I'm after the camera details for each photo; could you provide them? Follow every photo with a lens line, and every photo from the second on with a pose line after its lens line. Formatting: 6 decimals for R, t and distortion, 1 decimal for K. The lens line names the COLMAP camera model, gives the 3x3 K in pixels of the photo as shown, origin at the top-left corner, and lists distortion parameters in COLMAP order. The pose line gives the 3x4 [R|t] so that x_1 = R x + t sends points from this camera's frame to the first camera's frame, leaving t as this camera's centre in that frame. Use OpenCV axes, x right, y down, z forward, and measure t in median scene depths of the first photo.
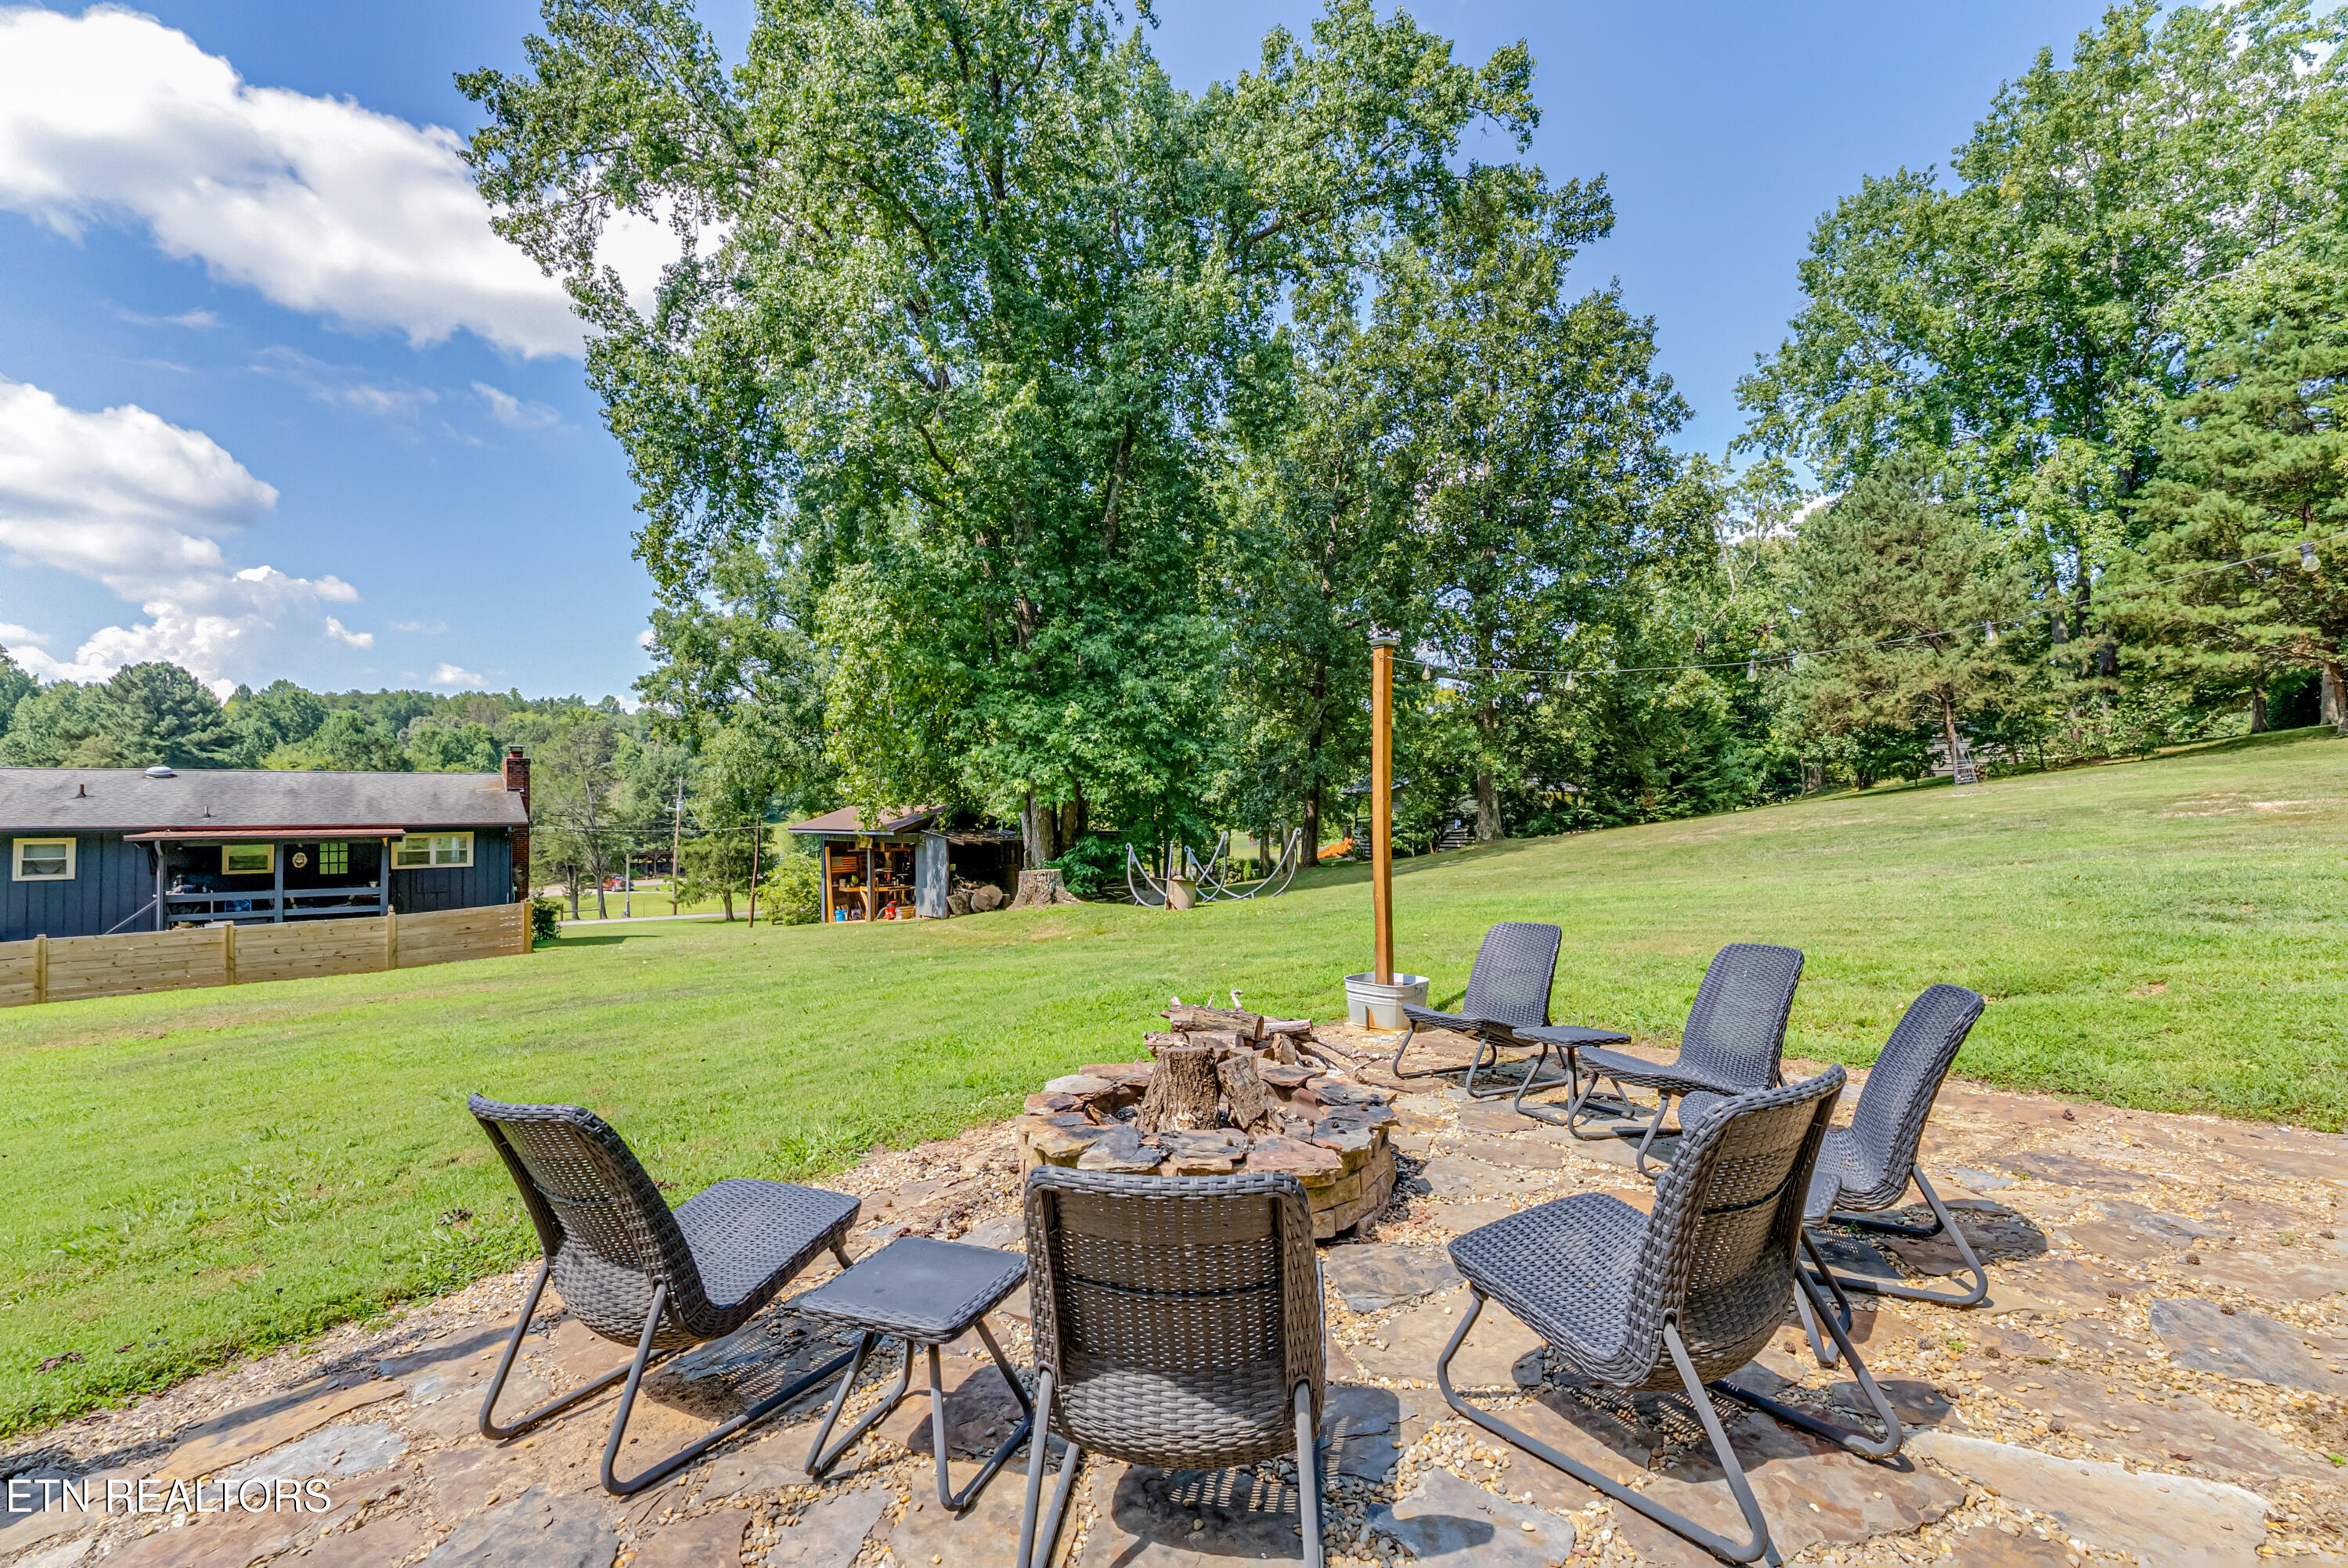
lens RADIAL K [[929.4, 0, 1174.0], [0, 929.4, 784.0], [0, 0, 1]] dist [-0.001440, 0.000018]
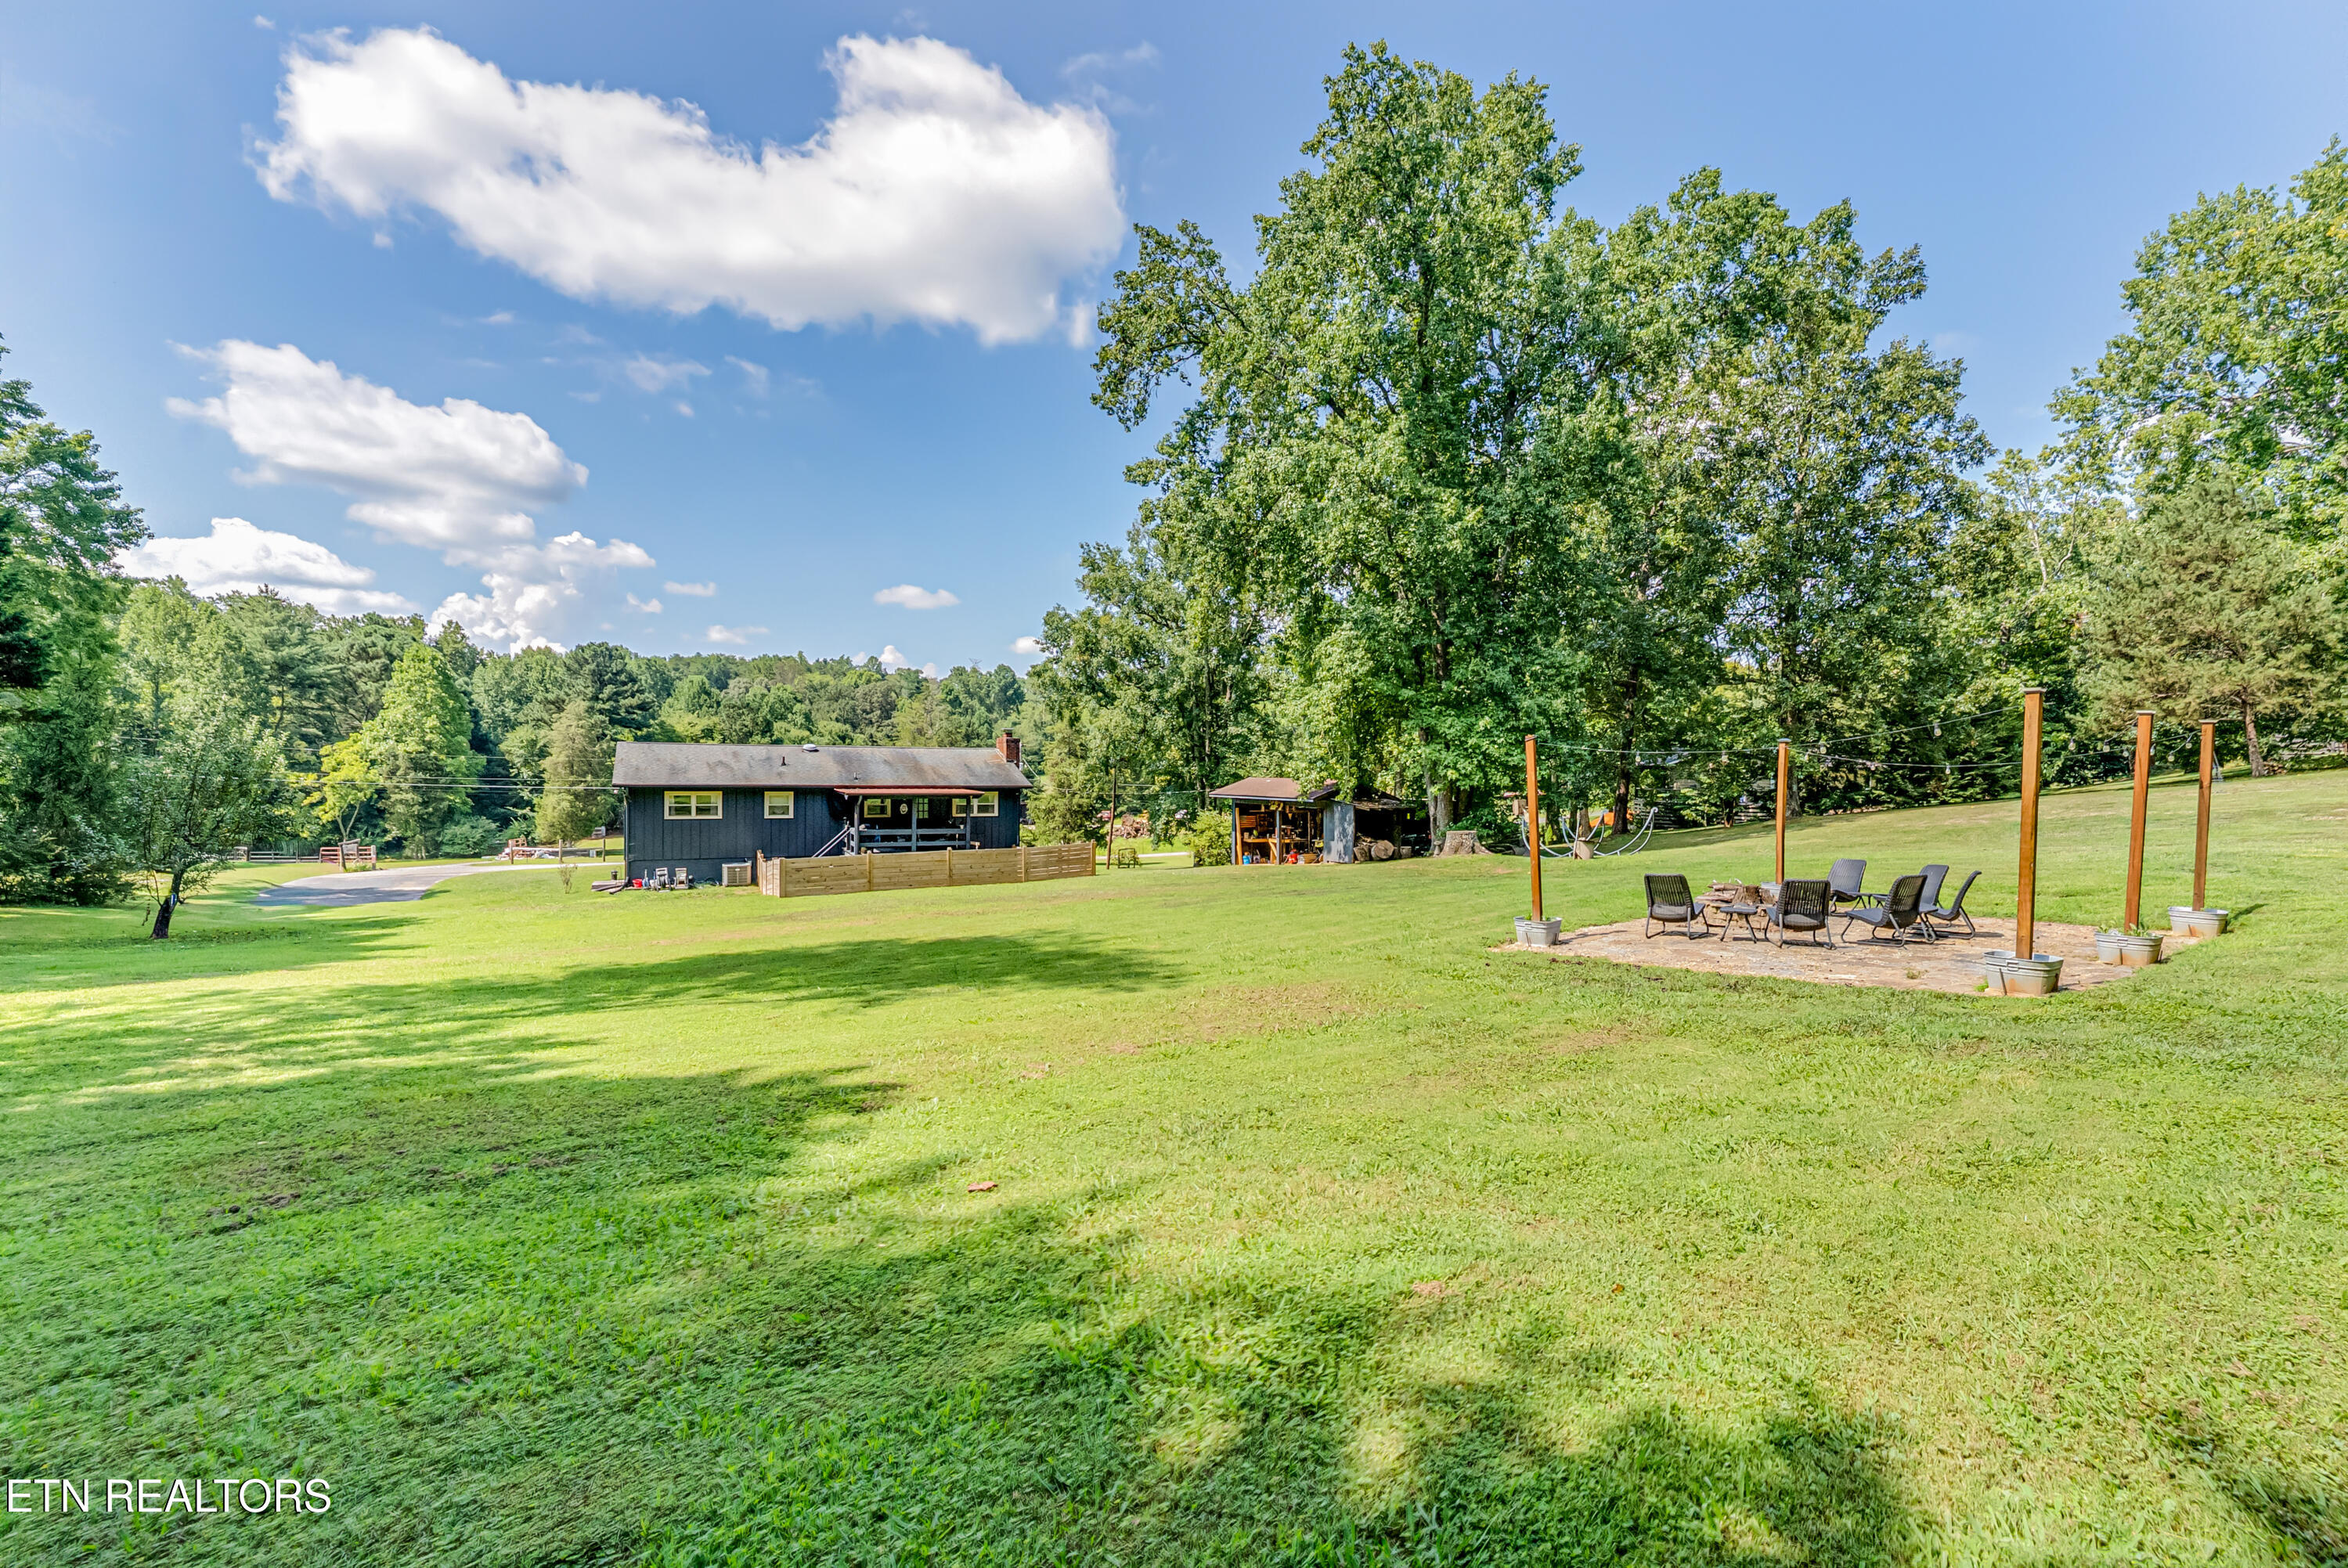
lens RADIAL K [[1002.9, 0, 1175.1], [0, 1002.9, 778.0], [0, 0, 1]] dist [-0.000142, 0.000795]
pose [[0.981141, 0.019294, -0.192327, -0.191900], [-0.011294, 0.999028, 0.042608, -0.036362], [0.192963, -0.039632, 0.980405, -0.430565]]
